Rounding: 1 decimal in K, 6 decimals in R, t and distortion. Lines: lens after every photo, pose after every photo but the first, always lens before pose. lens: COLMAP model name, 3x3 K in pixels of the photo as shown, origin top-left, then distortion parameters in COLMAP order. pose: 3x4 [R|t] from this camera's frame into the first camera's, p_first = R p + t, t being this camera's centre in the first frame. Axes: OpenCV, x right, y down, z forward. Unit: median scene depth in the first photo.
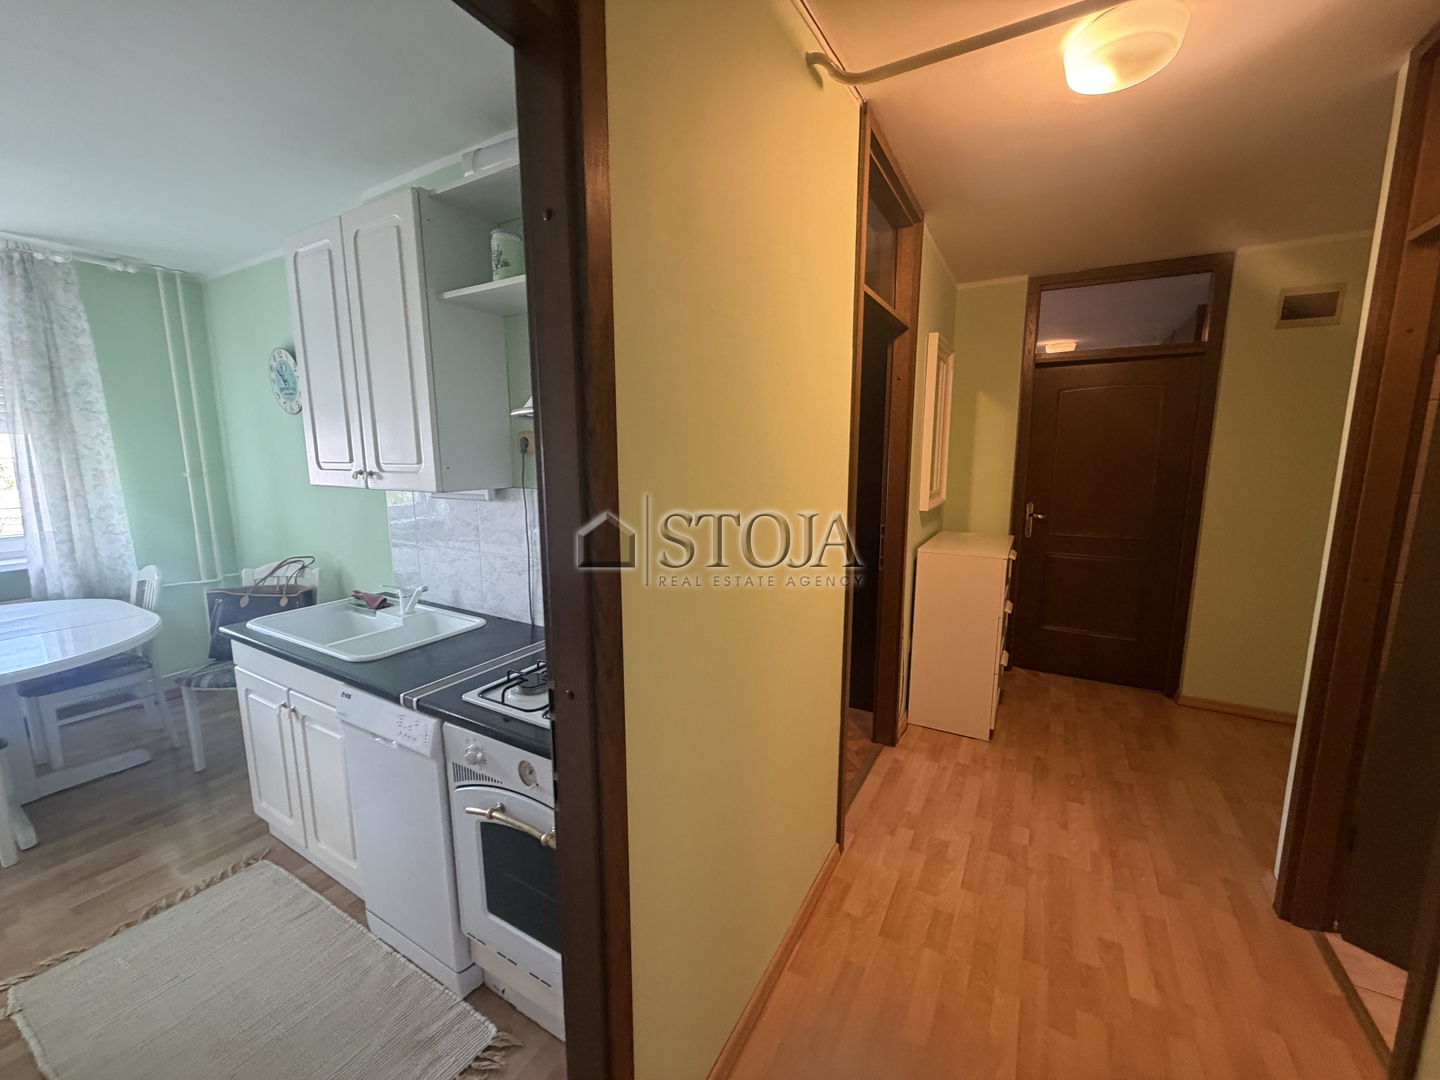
lens RADIAL K [[572.8, 0, 714.2], [0, 572.8, 537.1], [0, 0, 1]] dist [0.000717, -0.000529]
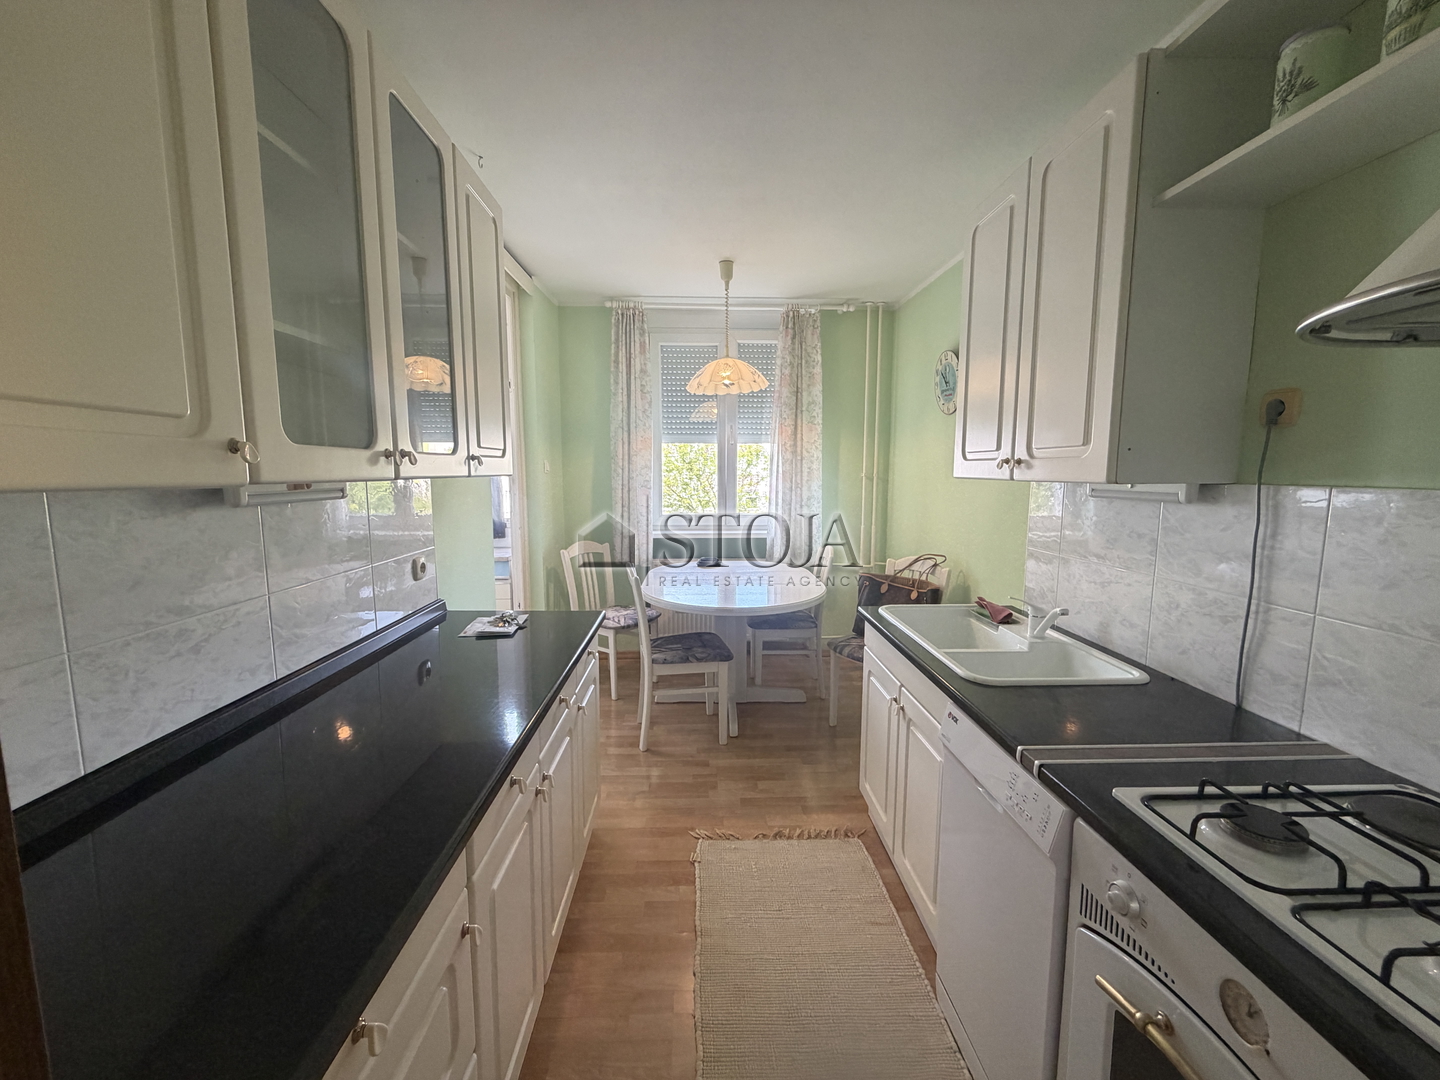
lens RADIAL K [[572.8, 0, 714.2], [0, 572.8, 537.1], [0, 0, 1]] dist [0.000717, -0.000529]
pose [[0.531553, 0.103163, -0.840719, -0.115143], [-0.130954, 0.990630, 0.038761, 0.021894], [0.836841, 0.089492, 0.540083, 0.176917]]
